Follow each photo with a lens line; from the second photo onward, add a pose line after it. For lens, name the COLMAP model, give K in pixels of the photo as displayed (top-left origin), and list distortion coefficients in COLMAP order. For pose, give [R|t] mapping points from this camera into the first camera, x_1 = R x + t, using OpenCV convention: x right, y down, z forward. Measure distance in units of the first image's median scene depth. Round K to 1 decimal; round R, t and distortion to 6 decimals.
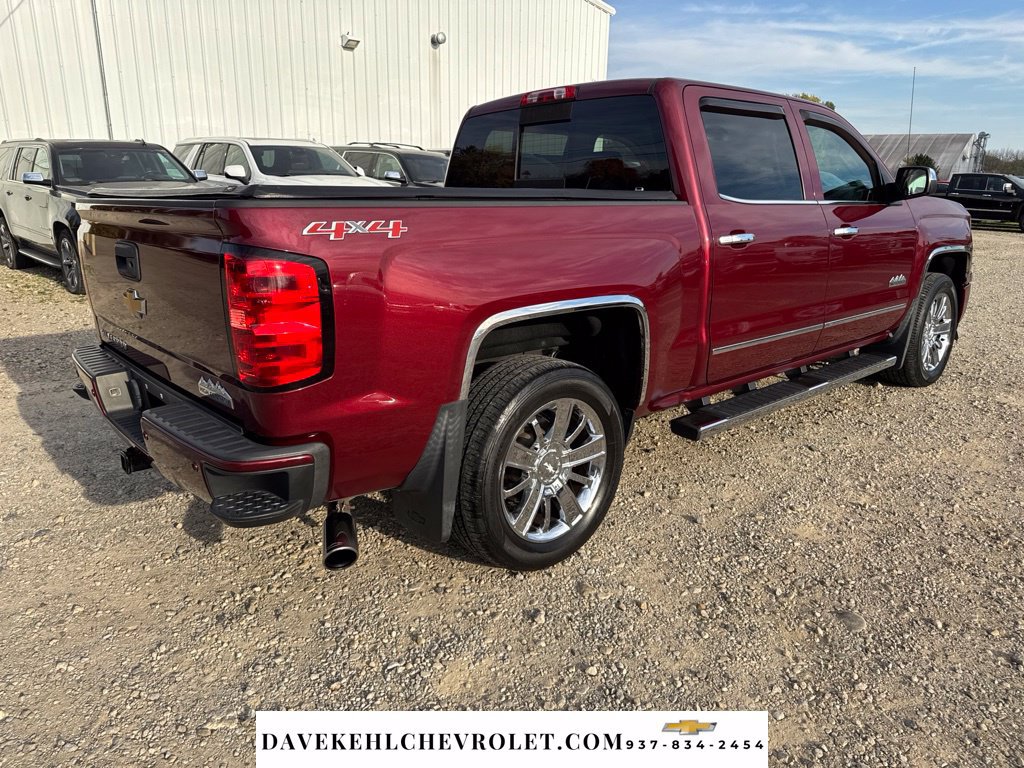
lens RADIAL K [[742.9, 0, 513.7], [0, 742.9, 383.1], [0, 0, 1]] dist [0.008889, -0.013165]
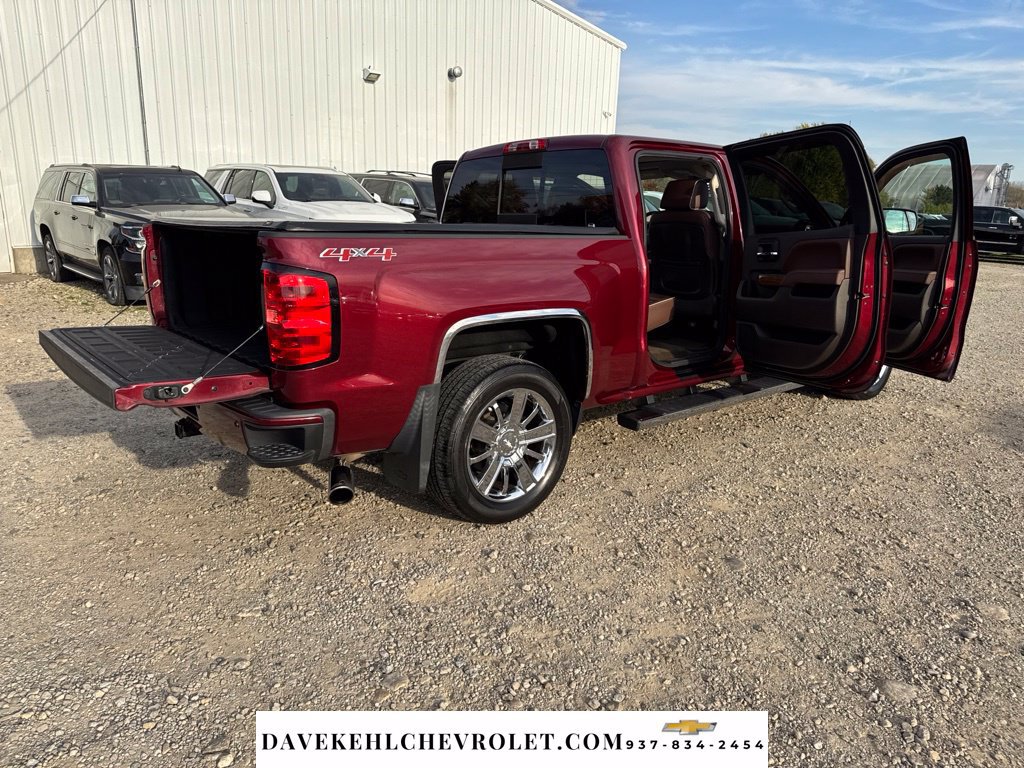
lens RADIAL K [[747.7, 0, 509.4], [0, 747.7, 391.5], [0, 0, 1]] dist [0.038190, -0.044047]
pose [[0.999357, 0.022484, -0.027938, 0.083022], [-0.023085, 0.999505, -0.021371, 0.052131], [0.027444, 0.022002, 0.999381, -0.276678]]
